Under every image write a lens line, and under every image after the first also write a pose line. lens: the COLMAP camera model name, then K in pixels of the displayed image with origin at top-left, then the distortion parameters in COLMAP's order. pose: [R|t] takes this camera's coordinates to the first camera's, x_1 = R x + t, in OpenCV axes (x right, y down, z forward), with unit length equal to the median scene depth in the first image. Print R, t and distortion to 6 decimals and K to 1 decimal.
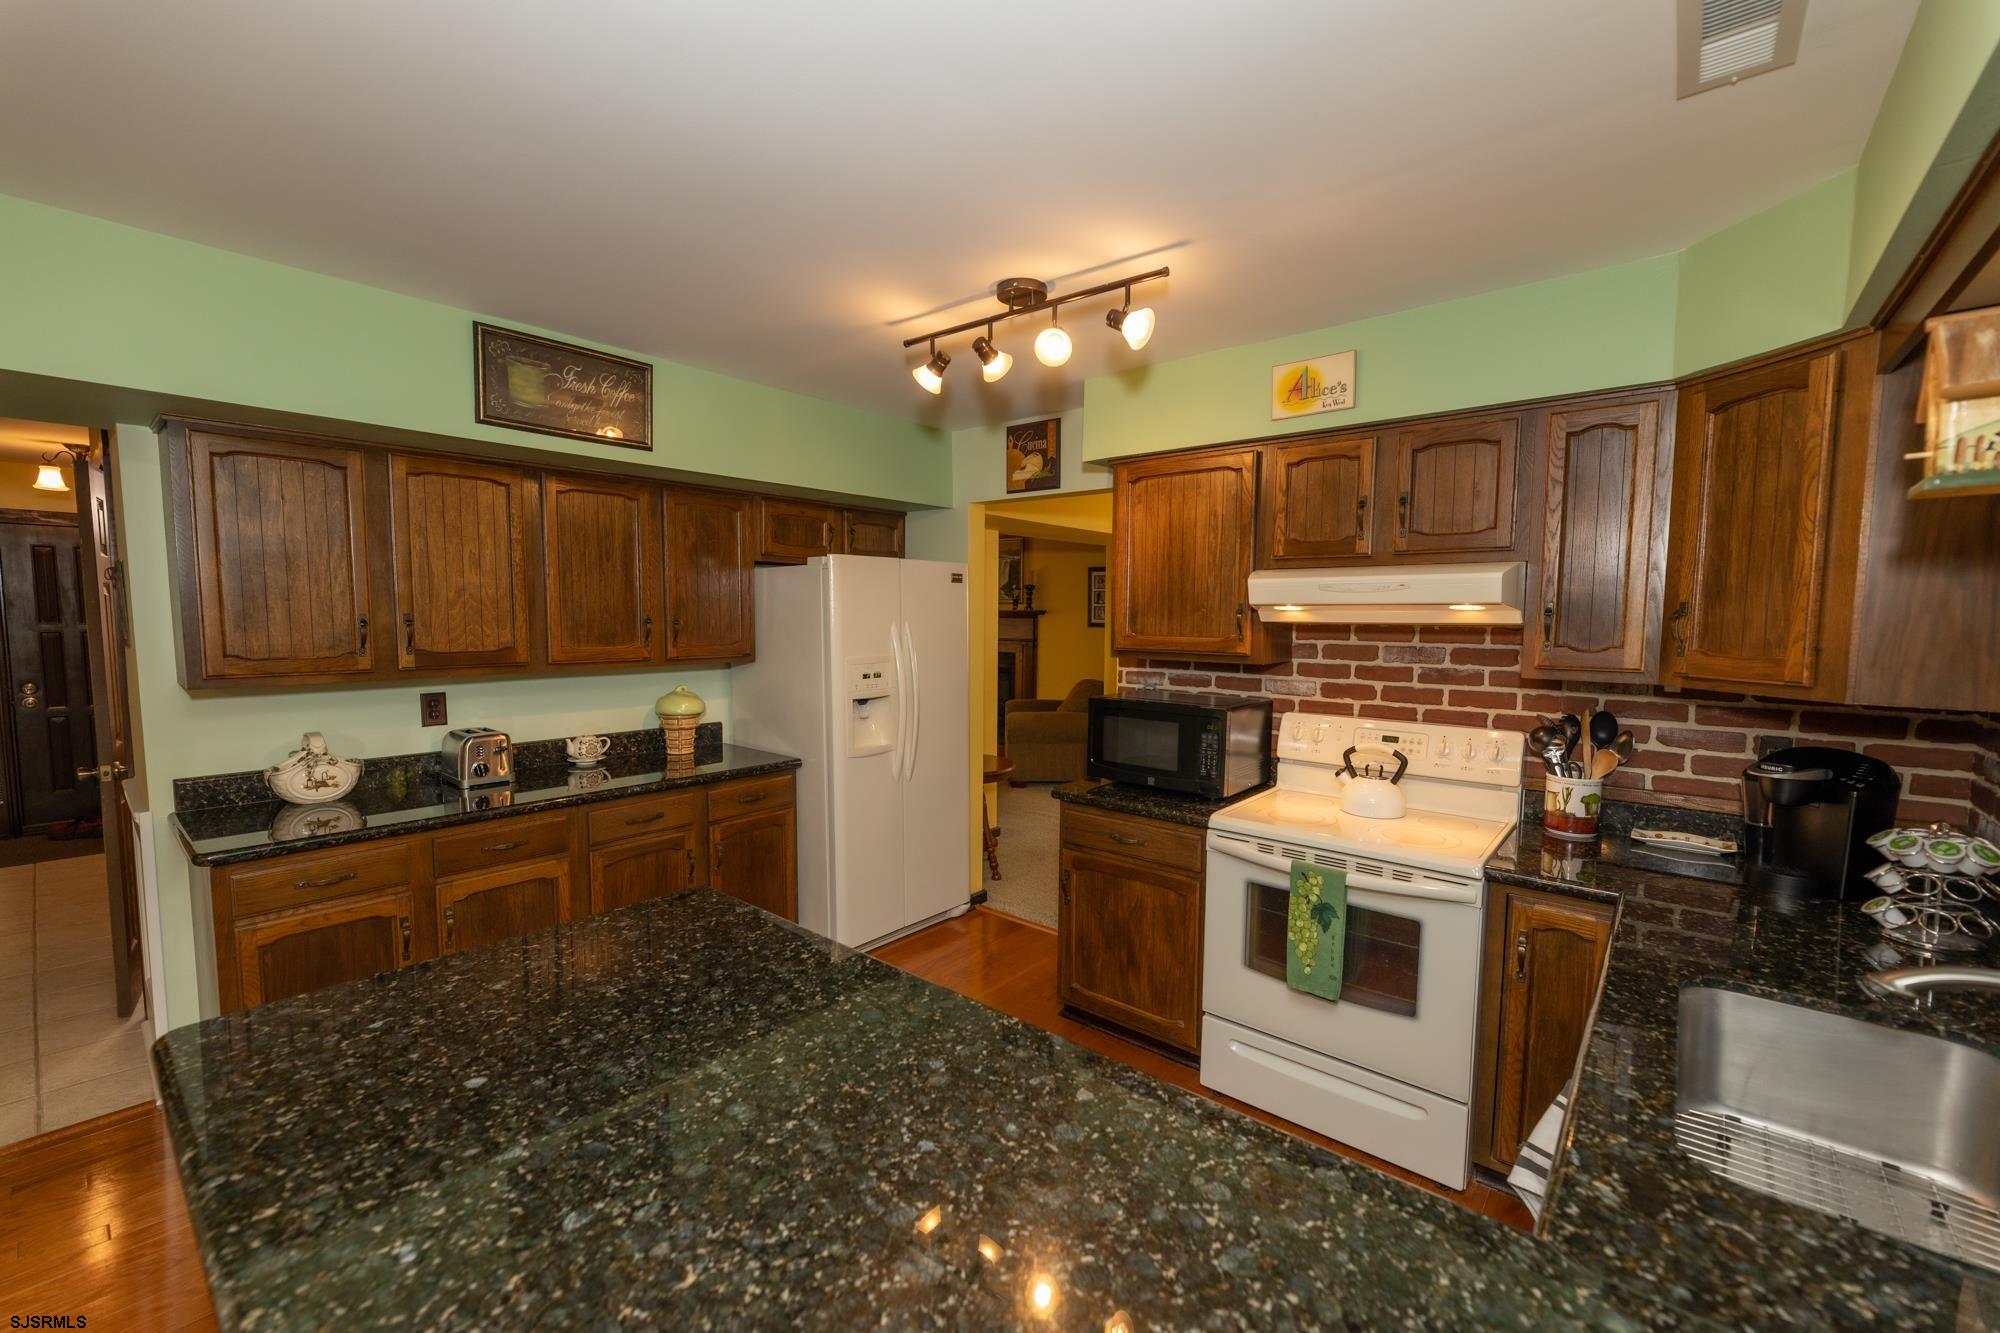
lens RADIAL K [[785.2, 0, 1003.2], [0, 785.2, 669.1], [0, 0, 1]] dist [0.010706, 0.000303]
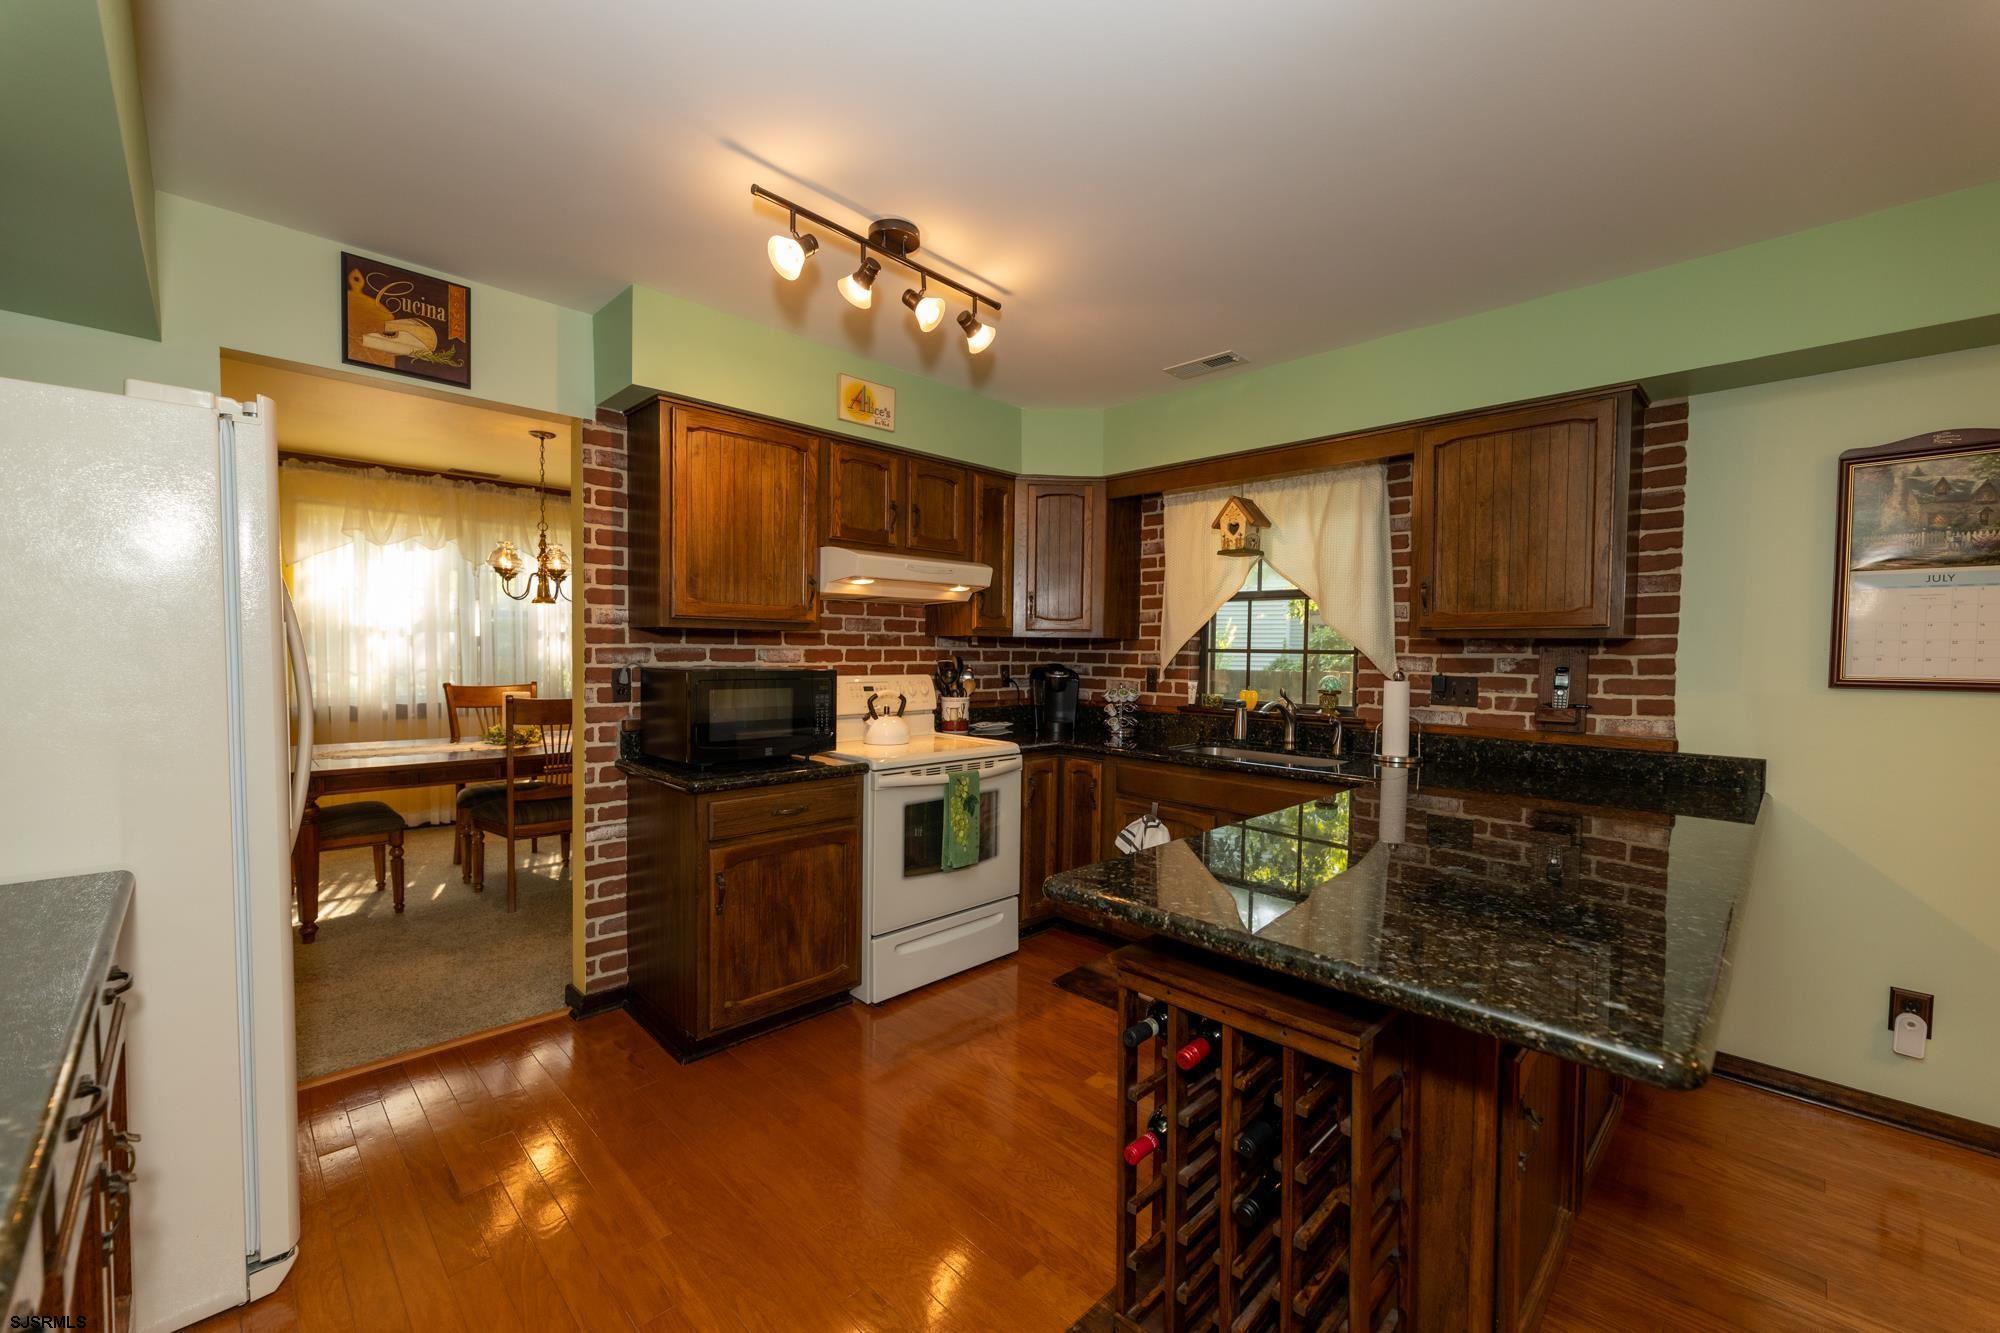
lens RADIAL K [[785.2, 0, 986.4], [0, 785.2, 663.5], [0, 0, 1]] dist [0.010706, 0.000303]
pose [[0.126791, -0.028164, 0.991529, -0.778039], [0.056753, 0.998165, 0.021096, 0.031044], [-0.990304, 0.053598, 0.128157, 0.645812]]
